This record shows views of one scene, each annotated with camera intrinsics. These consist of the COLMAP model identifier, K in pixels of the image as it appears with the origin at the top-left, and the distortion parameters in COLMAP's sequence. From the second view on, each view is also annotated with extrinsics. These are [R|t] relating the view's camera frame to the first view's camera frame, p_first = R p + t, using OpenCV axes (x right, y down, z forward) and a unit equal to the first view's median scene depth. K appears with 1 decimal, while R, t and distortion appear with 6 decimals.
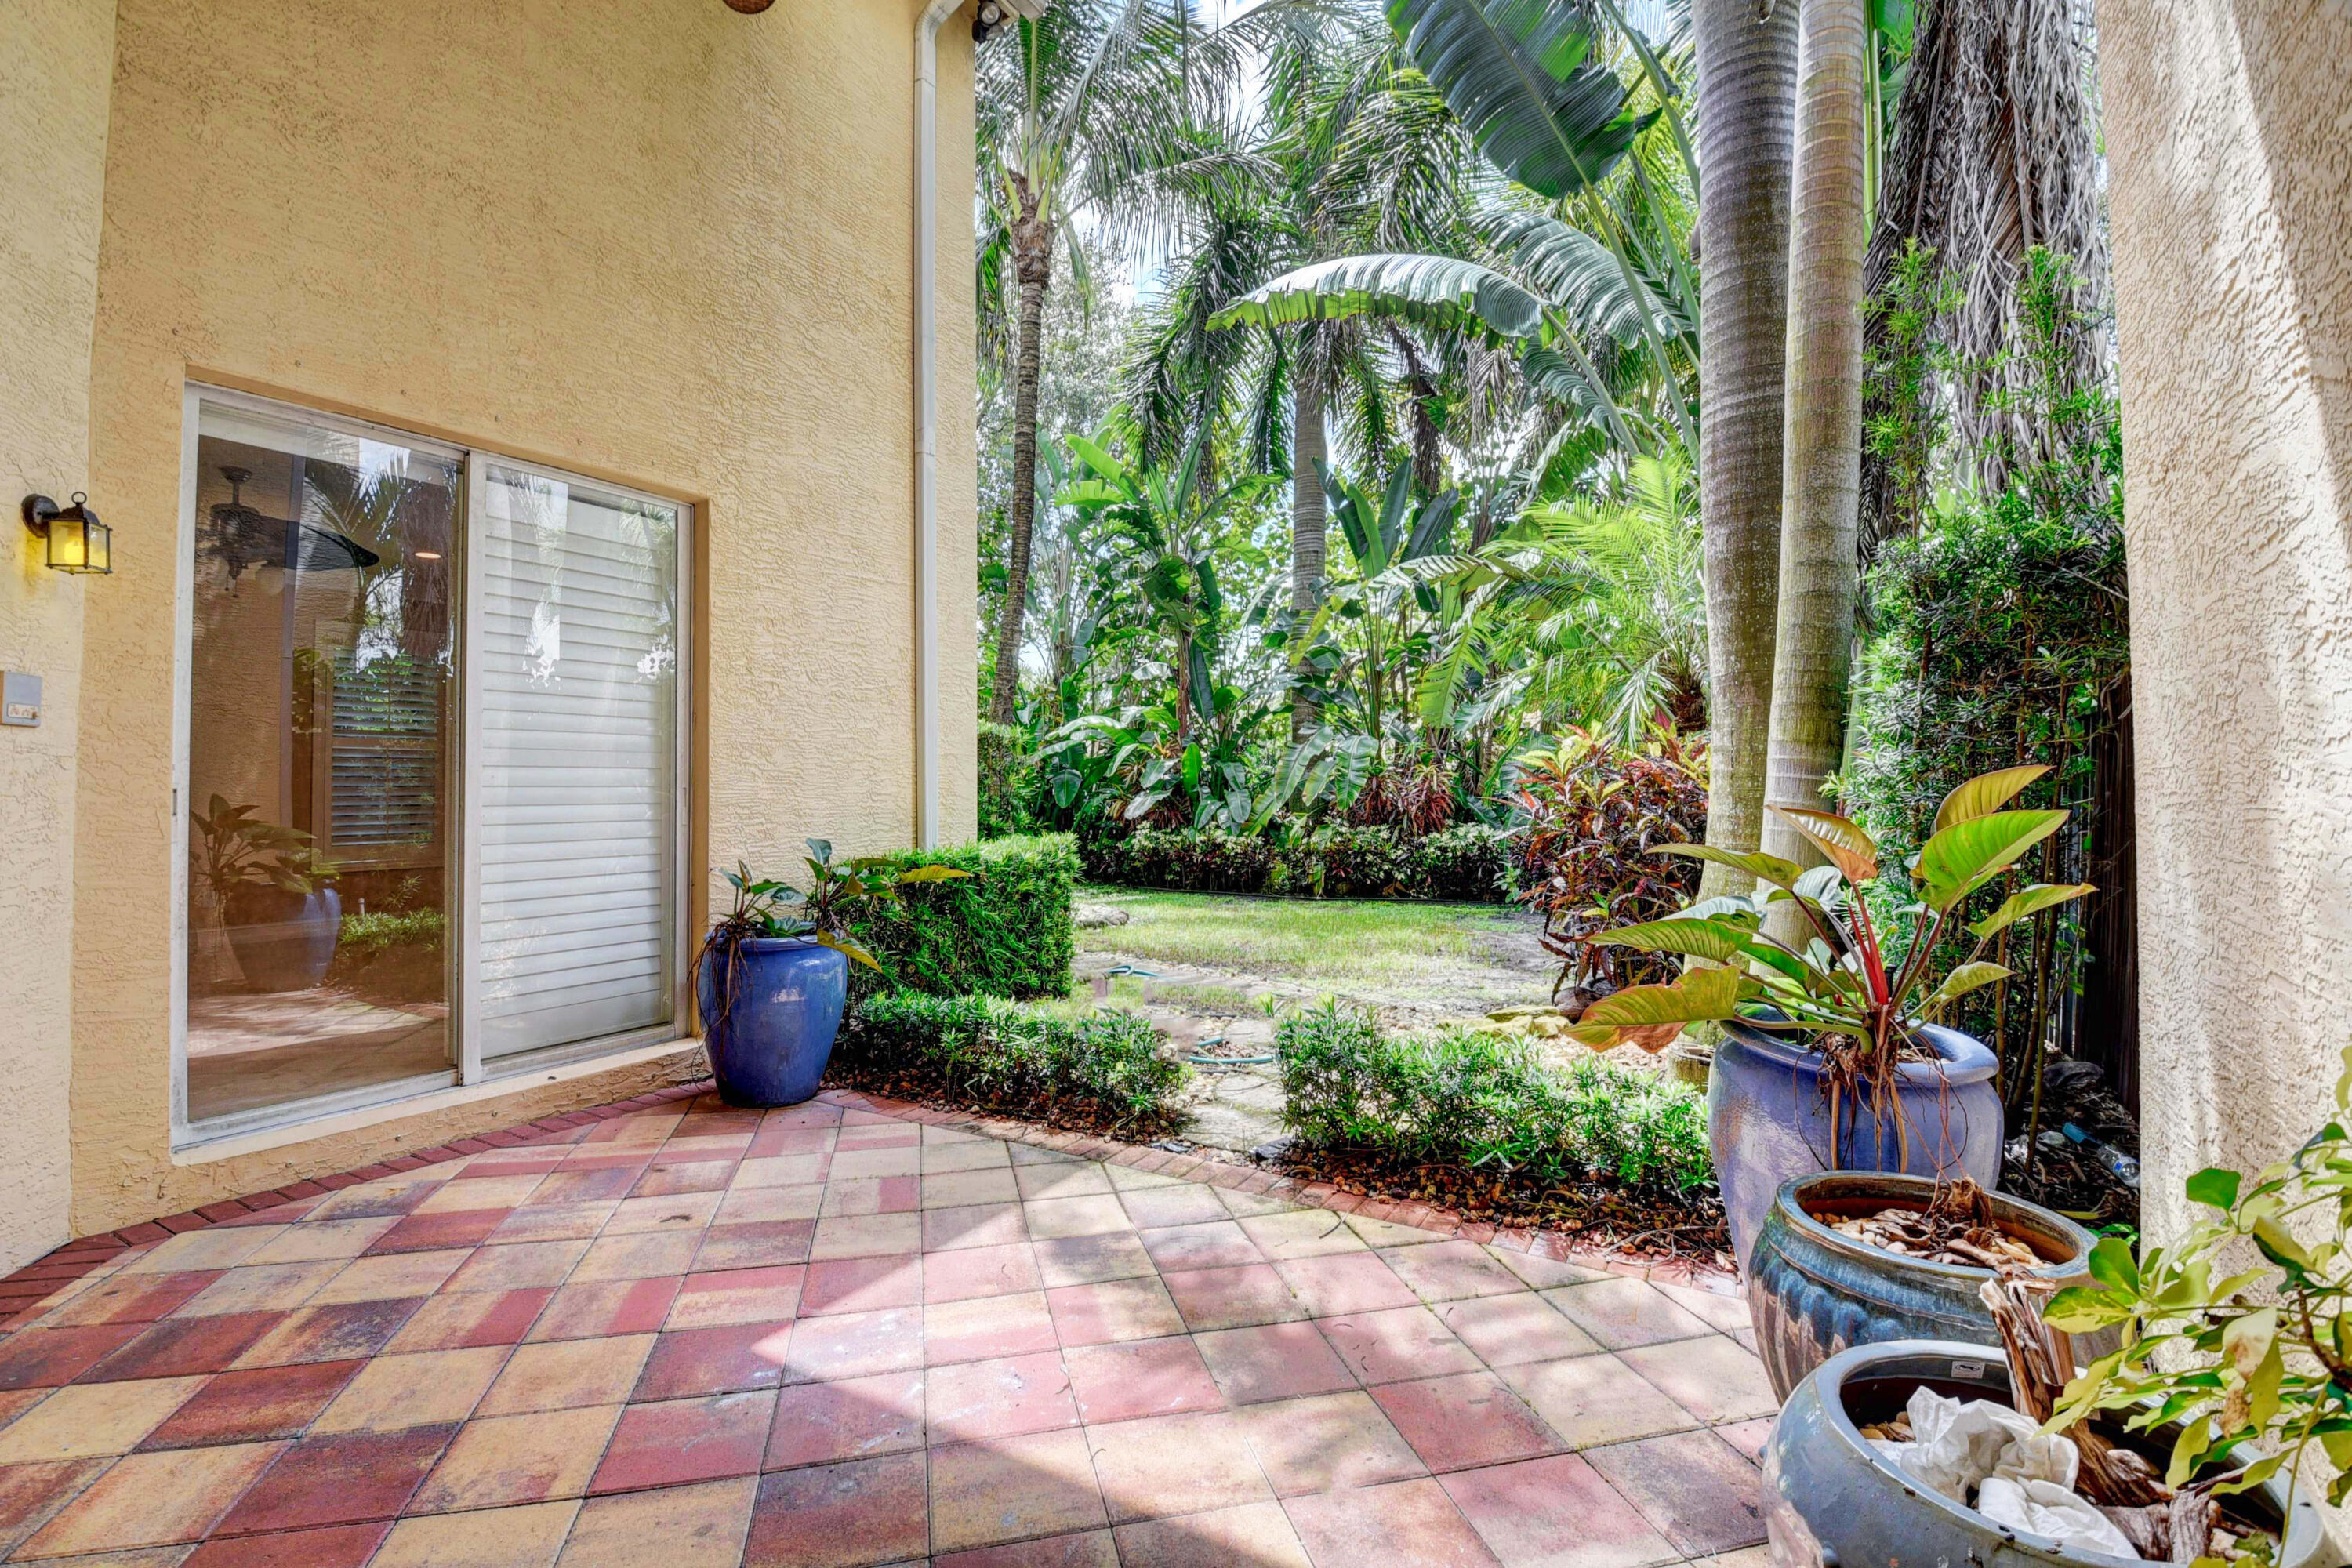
lens RADIAL K [[1029.7, 0, 1167.5], [0, 1029.7, 776.5], [0, 0, 1]] dist [0.002802, 0.000181]
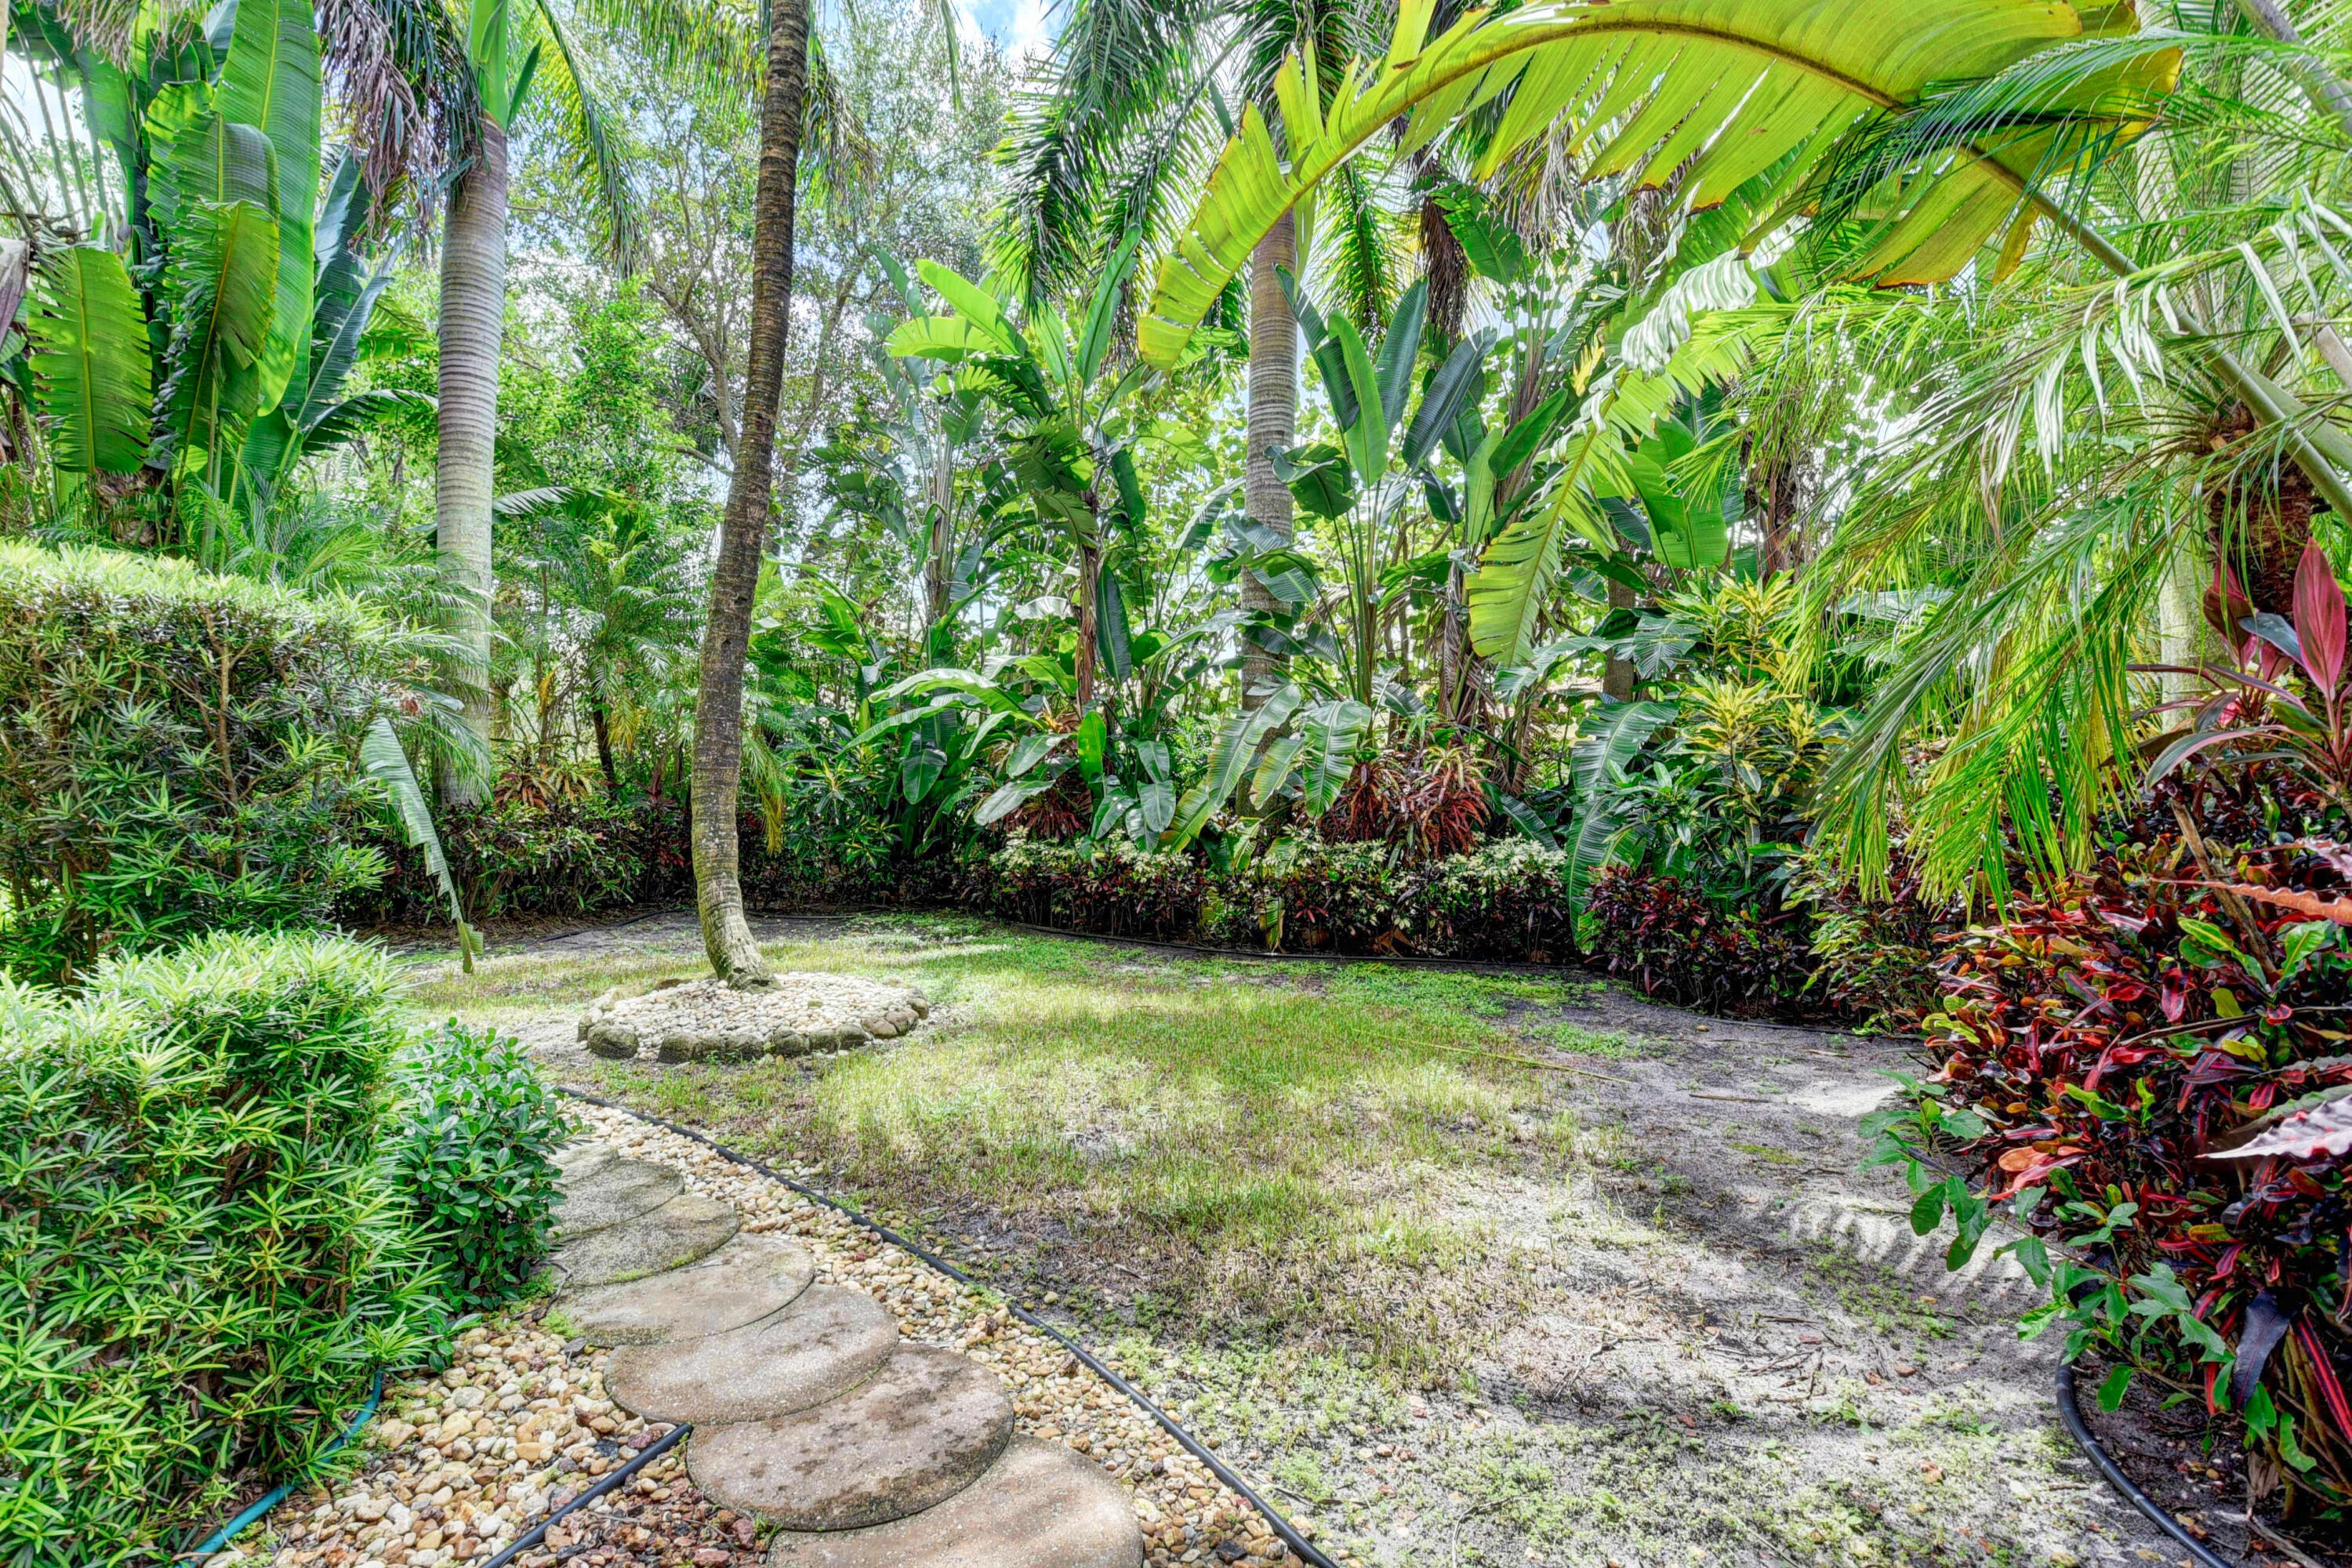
lens RADIAL K [[1029.7, 0, 1180.2], [0, 1029.7, 782.0], [0, 0, 1]] dist [0.002802, 0.000181]
pose [[0.999164, 0.013996, 0.038422, 0.058763], [-0.014626, 0.999763, 0.016156, 0.002489], [-0.038186, -0.016705, 0.999131, 0.343499]]
